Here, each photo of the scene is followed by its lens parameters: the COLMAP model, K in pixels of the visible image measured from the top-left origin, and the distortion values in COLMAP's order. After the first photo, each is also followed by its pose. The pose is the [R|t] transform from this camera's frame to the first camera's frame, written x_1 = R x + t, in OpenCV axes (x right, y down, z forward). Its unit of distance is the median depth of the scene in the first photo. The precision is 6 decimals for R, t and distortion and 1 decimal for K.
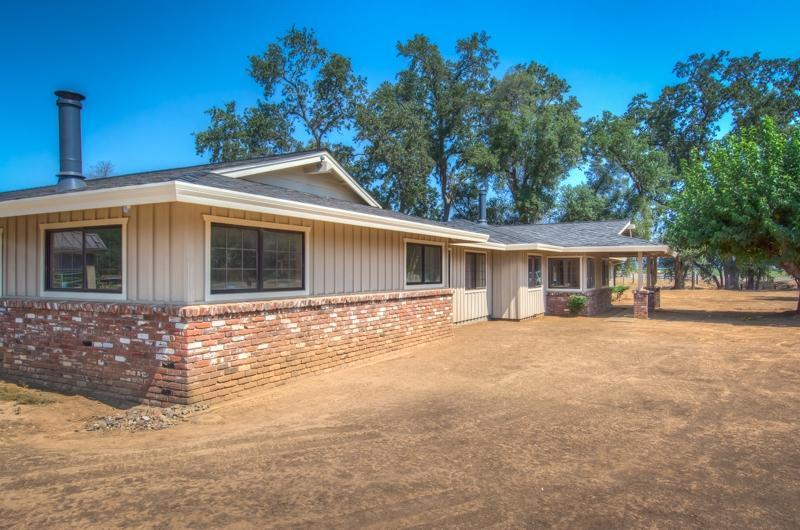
lens RADIAL K [[542.9, 0, 397.9], [0, 542.9, 269.5], [0, 0, 1]] dist [0.004059, -0.000578]
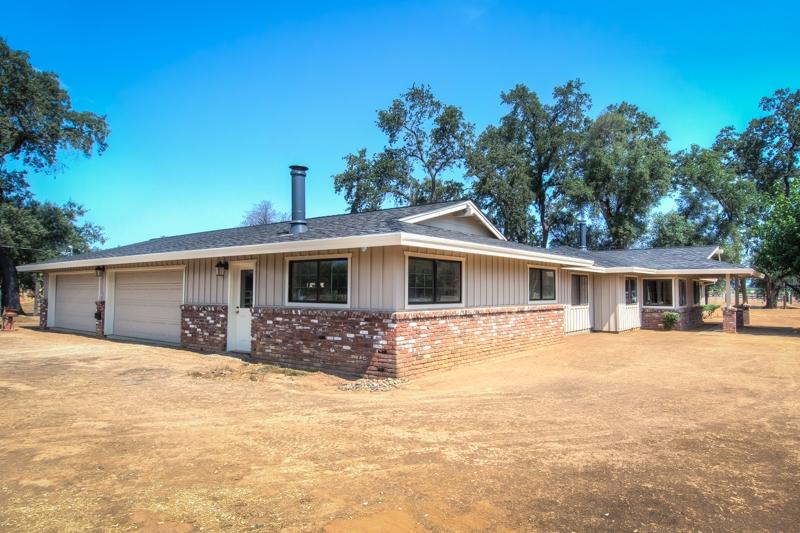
lens RADIAL K [[546.4, 0, 399.2], [0, 546.4, 262.4], [0, 0, 1]] dist [0.009019, -0.027114]
pose [[0.990330, -0.002146, -0.138716, -0.080909], [-0.004464, 0.998870, -0.047321, 0.000441], [0.138661, 0.047482, 0.989201, -0.240470]]
